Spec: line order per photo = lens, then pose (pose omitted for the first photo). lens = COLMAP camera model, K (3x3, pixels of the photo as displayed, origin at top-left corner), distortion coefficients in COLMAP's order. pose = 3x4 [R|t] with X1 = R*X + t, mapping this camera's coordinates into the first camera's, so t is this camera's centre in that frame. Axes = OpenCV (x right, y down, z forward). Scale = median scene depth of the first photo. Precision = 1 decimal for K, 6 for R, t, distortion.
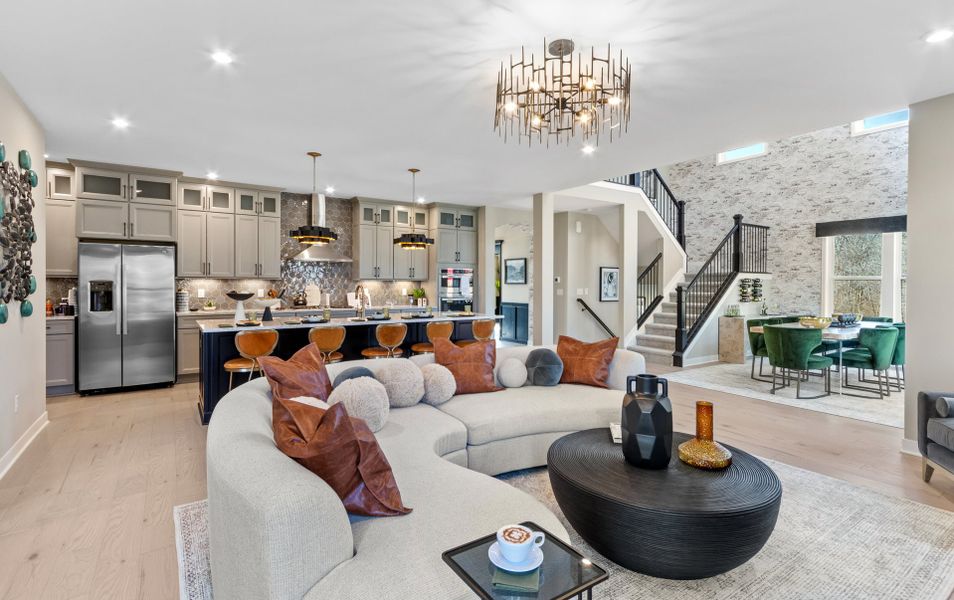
lens RADIAL K [[456.7, 0, 481.2], [0, 456.7, 285.9], [0, 0, 1]] dist [0.000538, -0.000192]
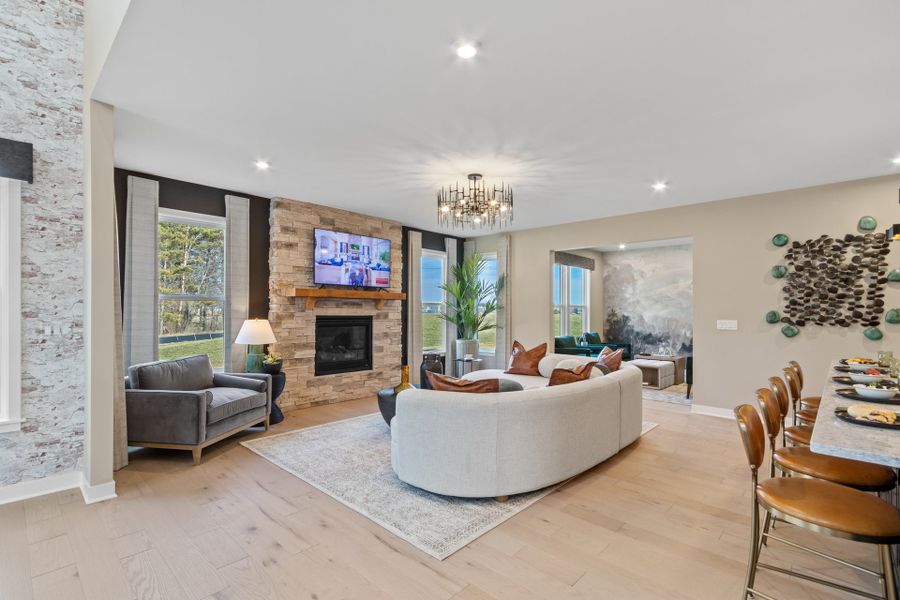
lens RADIAL K [[418.2, 0, 442.8], [0, 418.2, 311.5], [0, 0, 1]] dist [0.001423, 0.000414]
pose [[-0.978416, -0.010125, -0.206397, 0.240821], [-0.011164, 0.999930, 0.003867, -0.002676], [0.206344, 0.006088, -0.978461, 0.983239]]
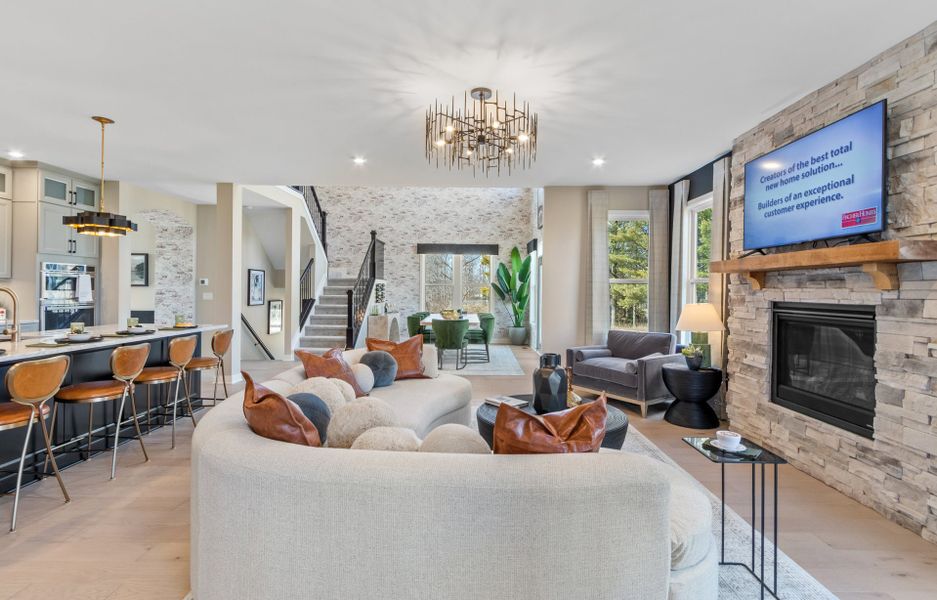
lens RADIAL K [[443.6, 0, 473.4], [0, 443.6, 289.2], [0, 0, 1]] dist [0.002095, 0.000269]
pose [[0.566110, 0.002801, 0.824325, -0.308399], [-0.003909, 0.999992, -0.000713, -0.001472], [-0.824320, -0.002819, 0.566117, 0.135275]]
